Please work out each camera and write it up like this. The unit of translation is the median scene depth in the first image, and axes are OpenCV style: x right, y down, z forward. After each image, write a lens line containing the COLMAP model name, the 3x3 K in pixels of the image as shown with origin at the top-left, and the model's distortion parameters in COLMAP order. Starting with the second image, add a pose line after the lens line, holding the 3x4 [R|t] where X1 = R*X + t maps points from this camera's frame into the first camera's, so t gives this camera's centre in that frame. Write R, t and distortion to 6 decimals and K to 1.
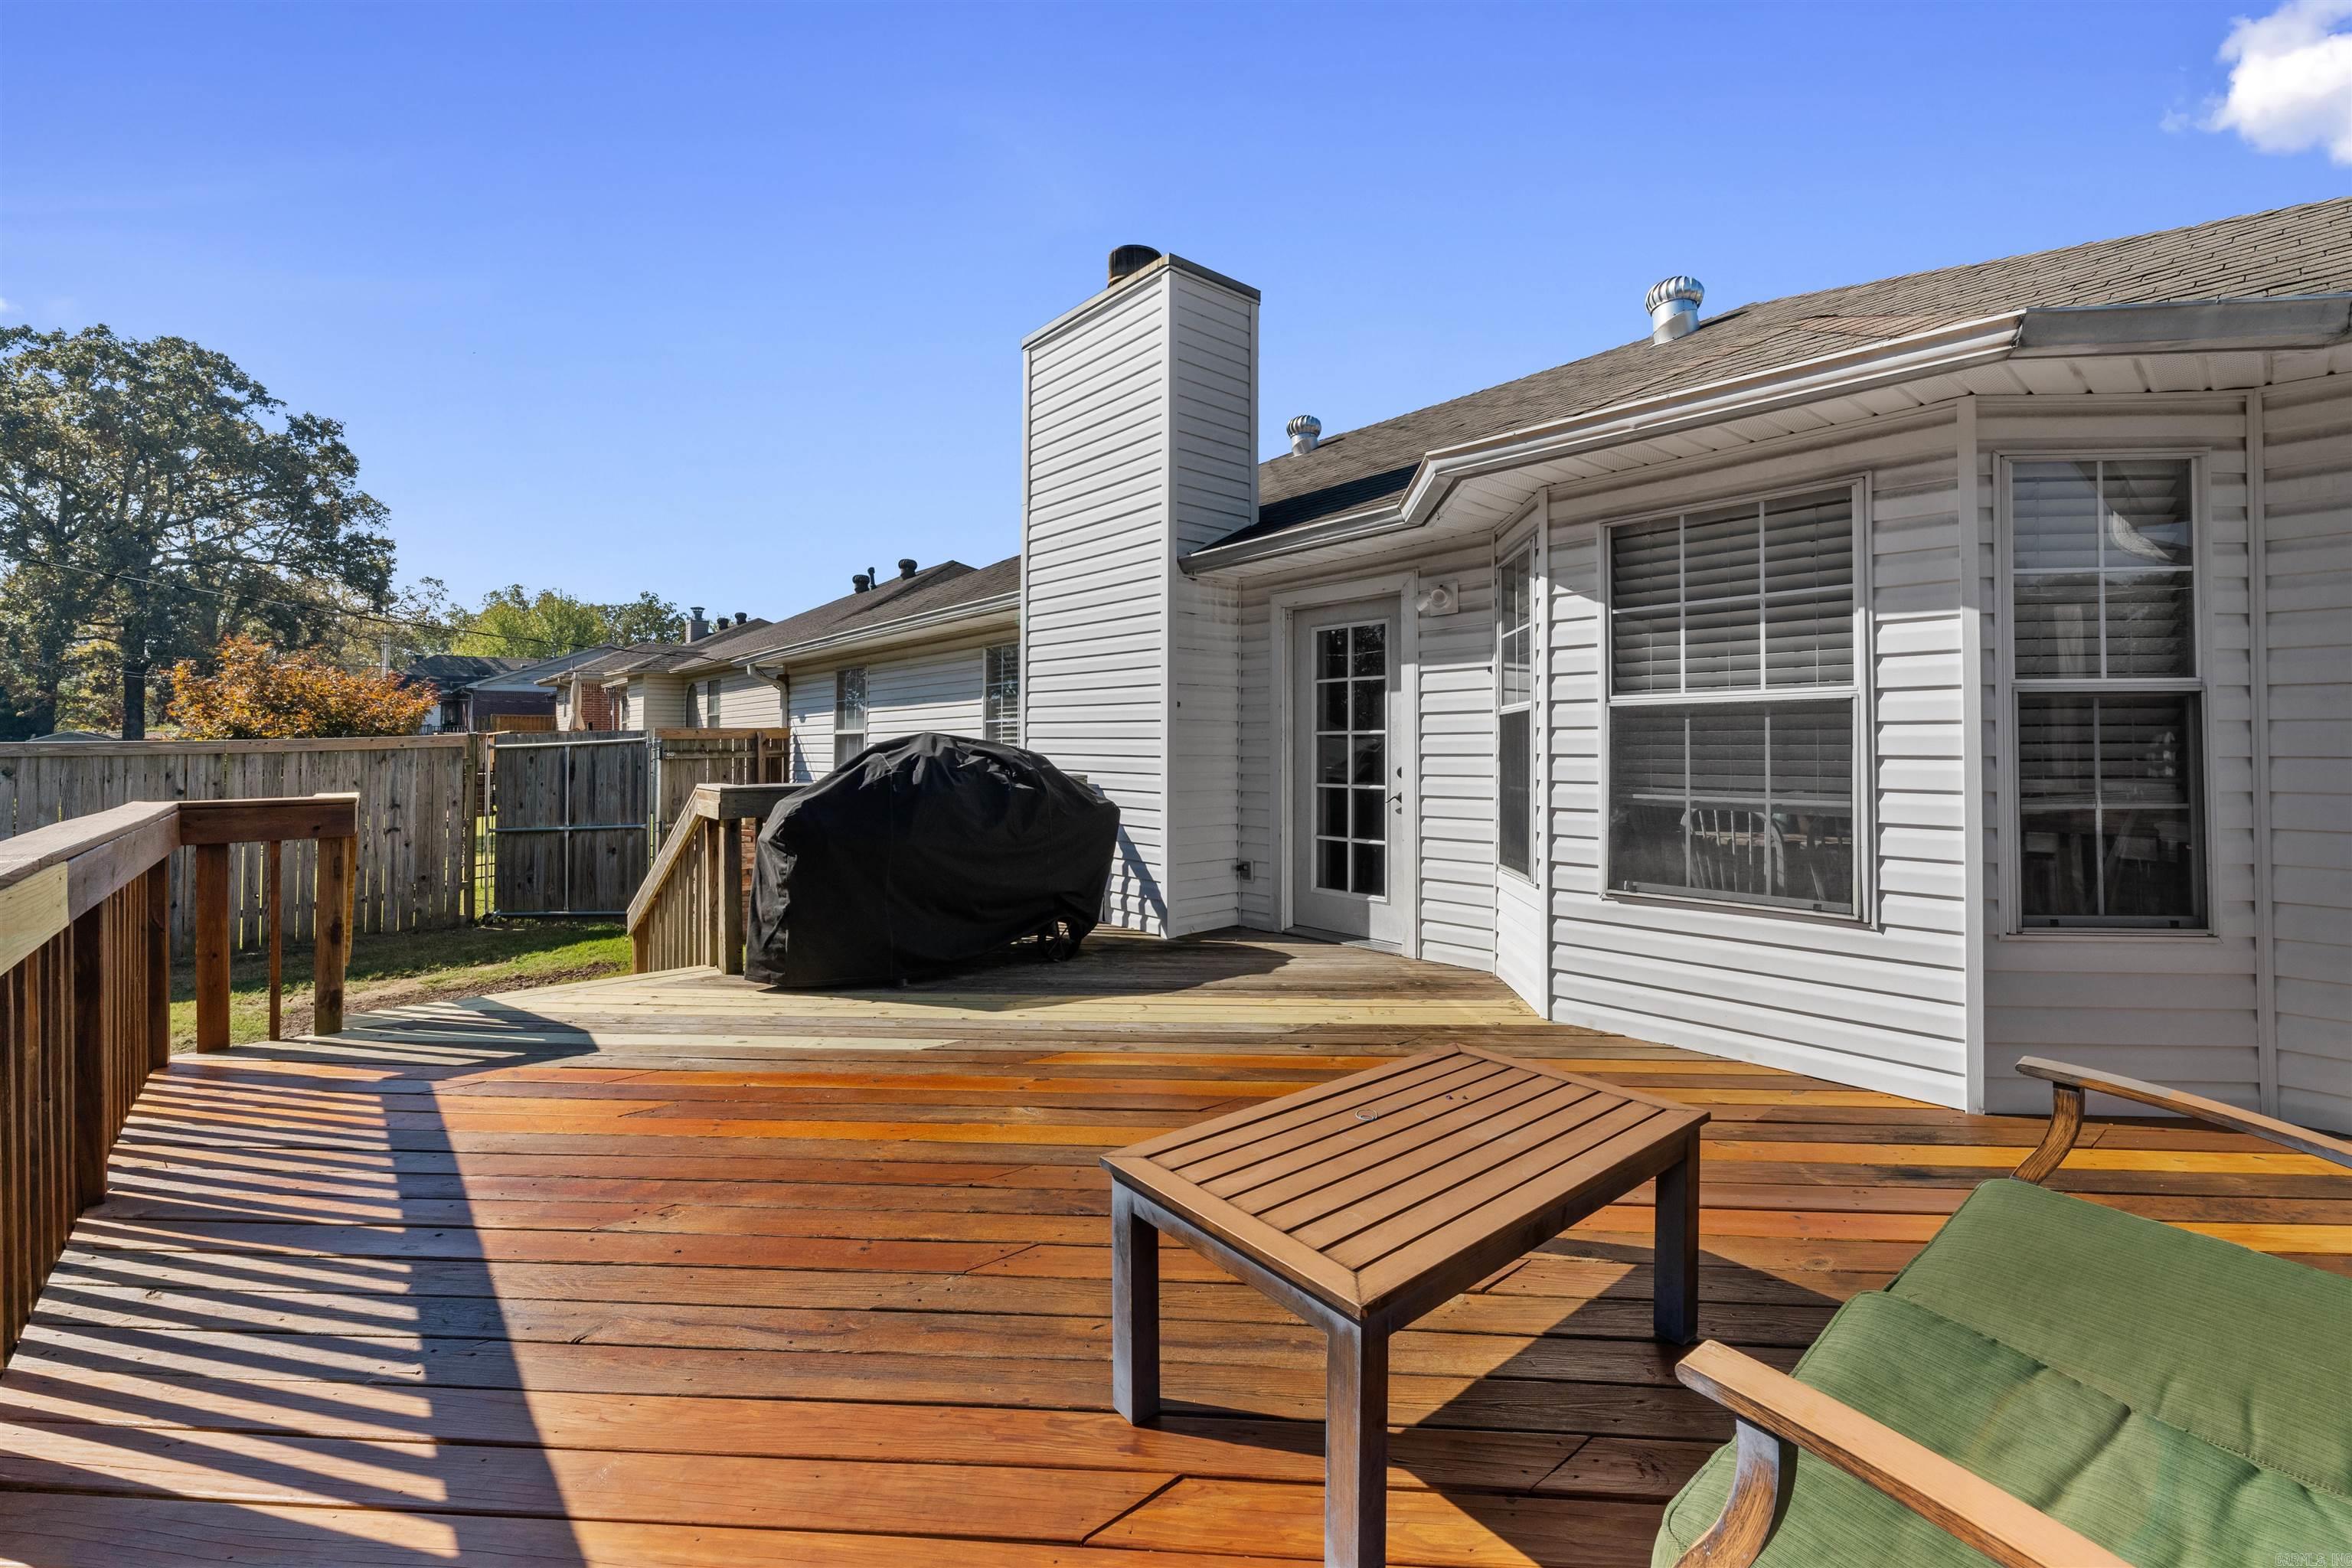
lens RADIAL K [[964.8, 0, 1180.0], [0, 964.8, 752.7], [0, 0, 1]] dist [0.007954, -0.003978]
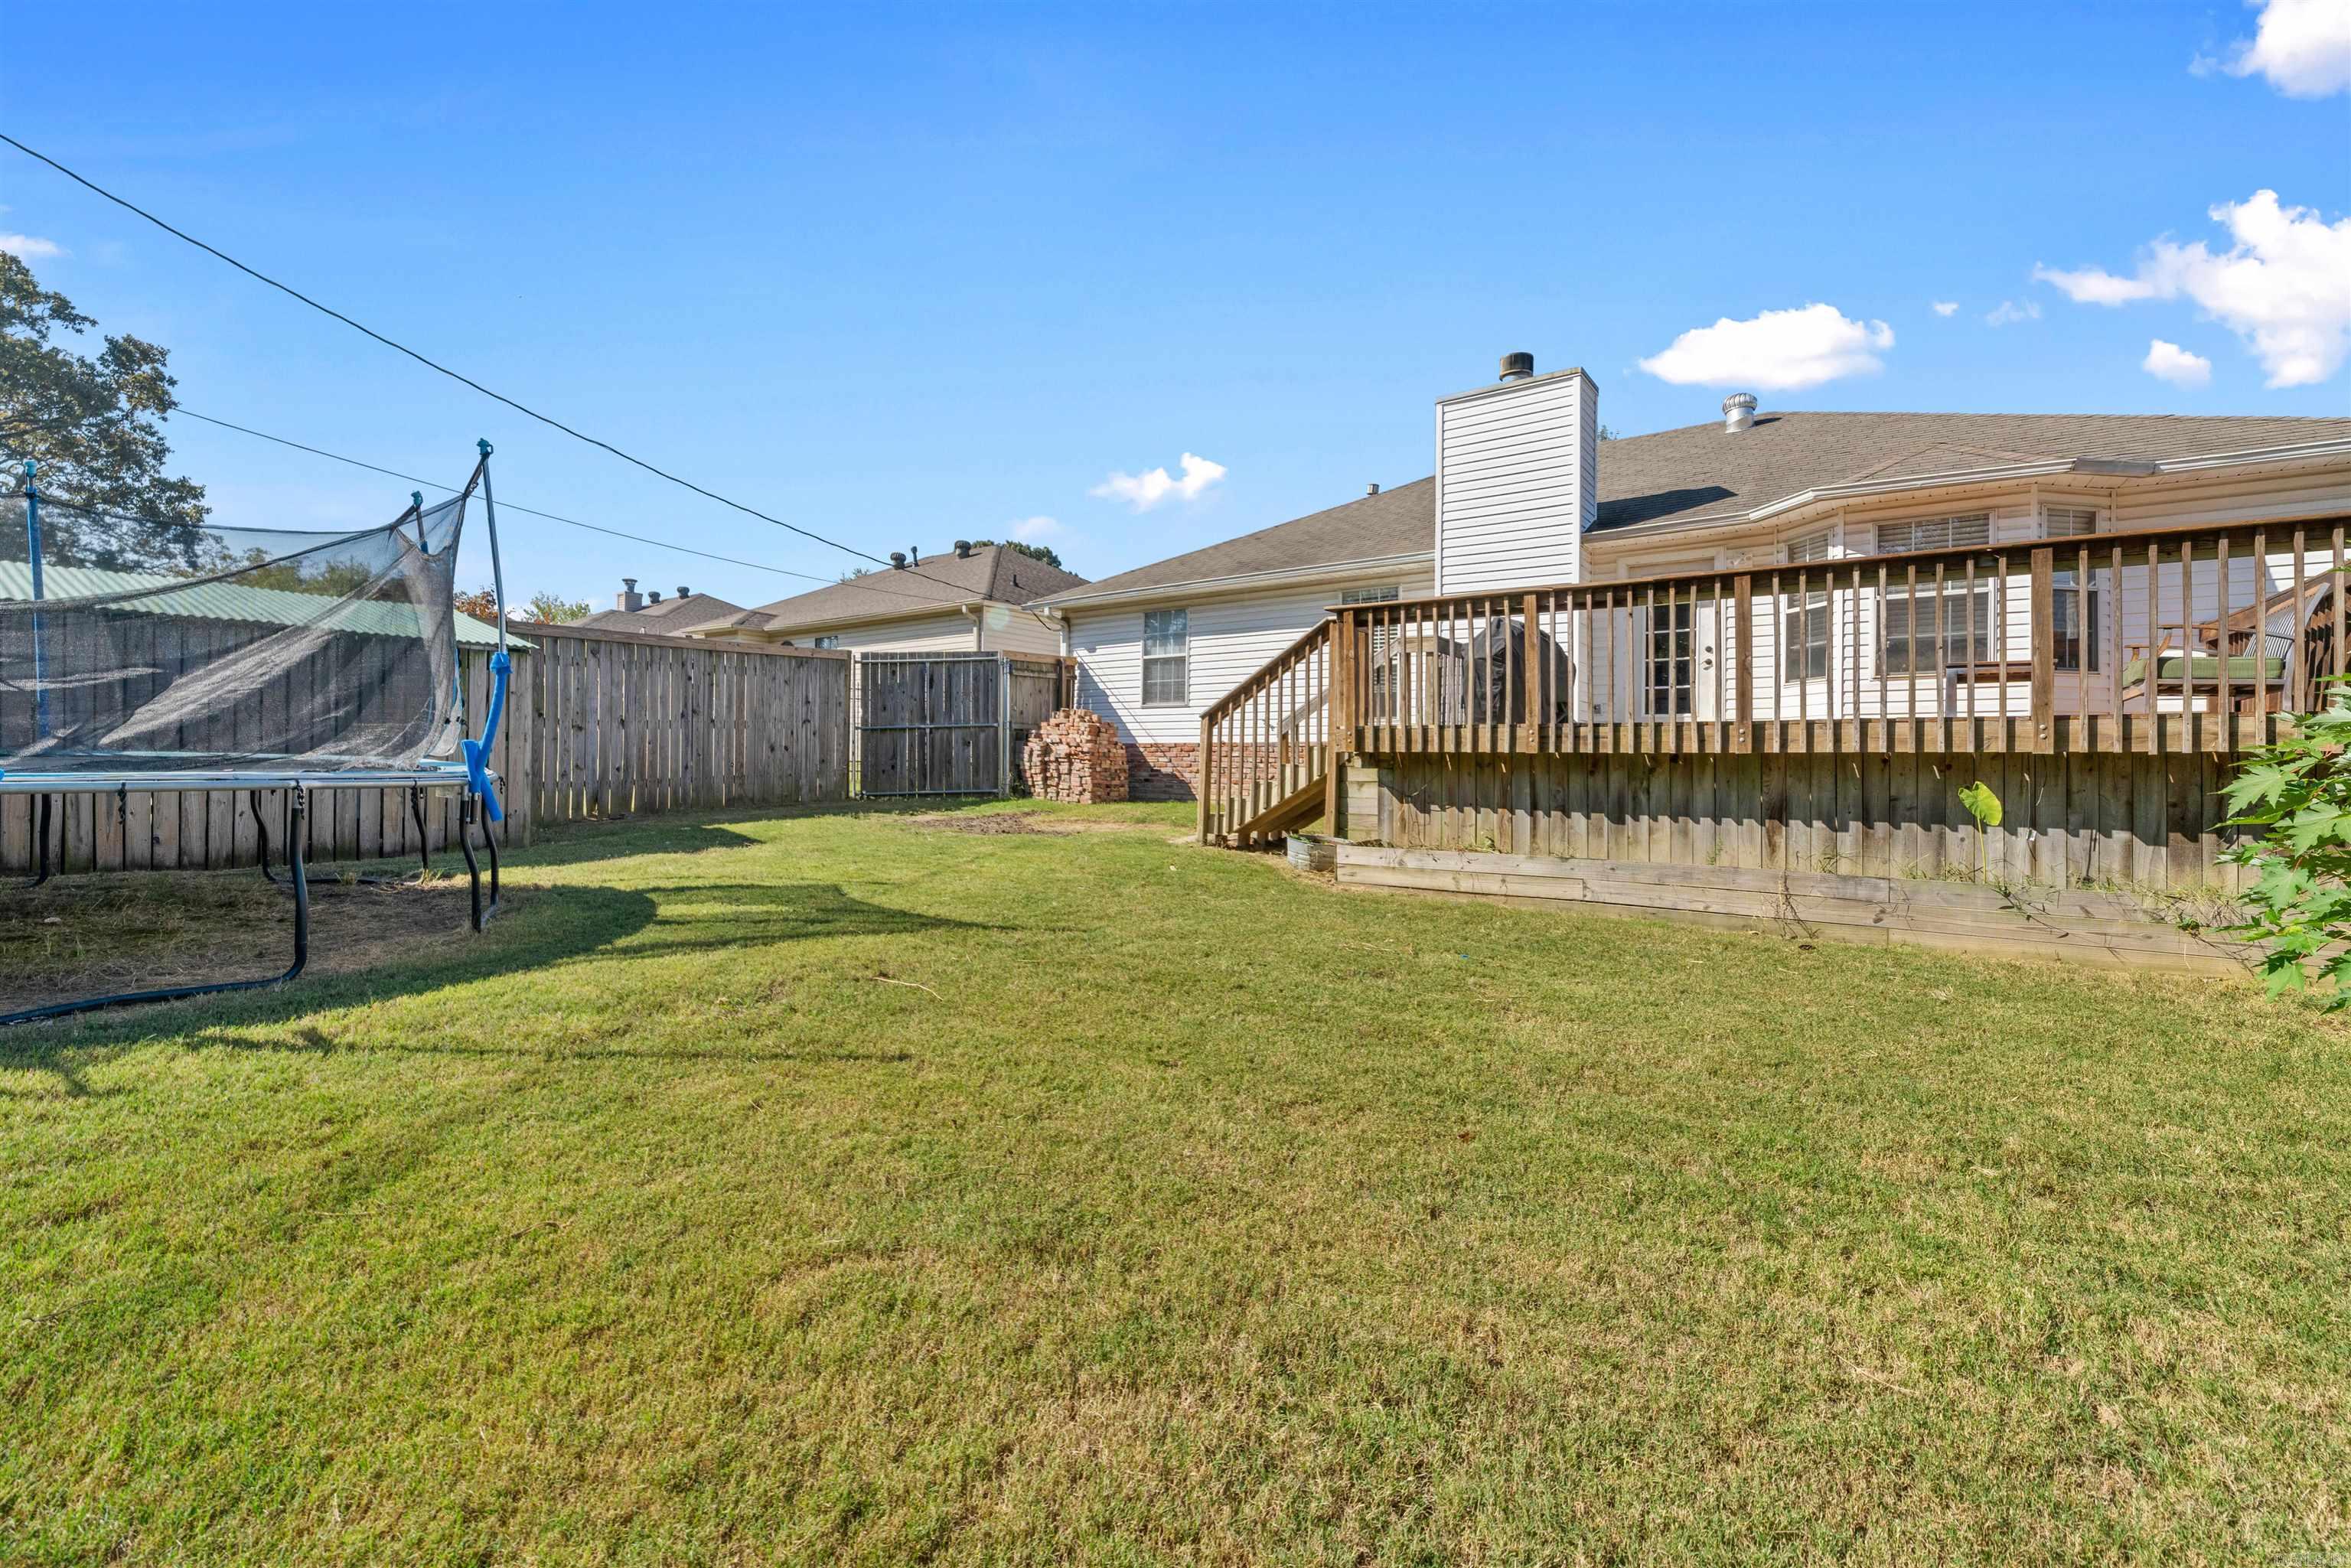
lens RADIAL K [[964.4, 0, 1173.4], [0, 964.4, 774.1], [0, 0, 1]] dist [0.007954, -0.003978]
pose [[0.973179, 0.008623, 0.229886, -0.624229], [-0.010118, 0.999935, 0.005326, 0.133972], [-0.229825, -0.007509, 0.973203, -0.322360]]
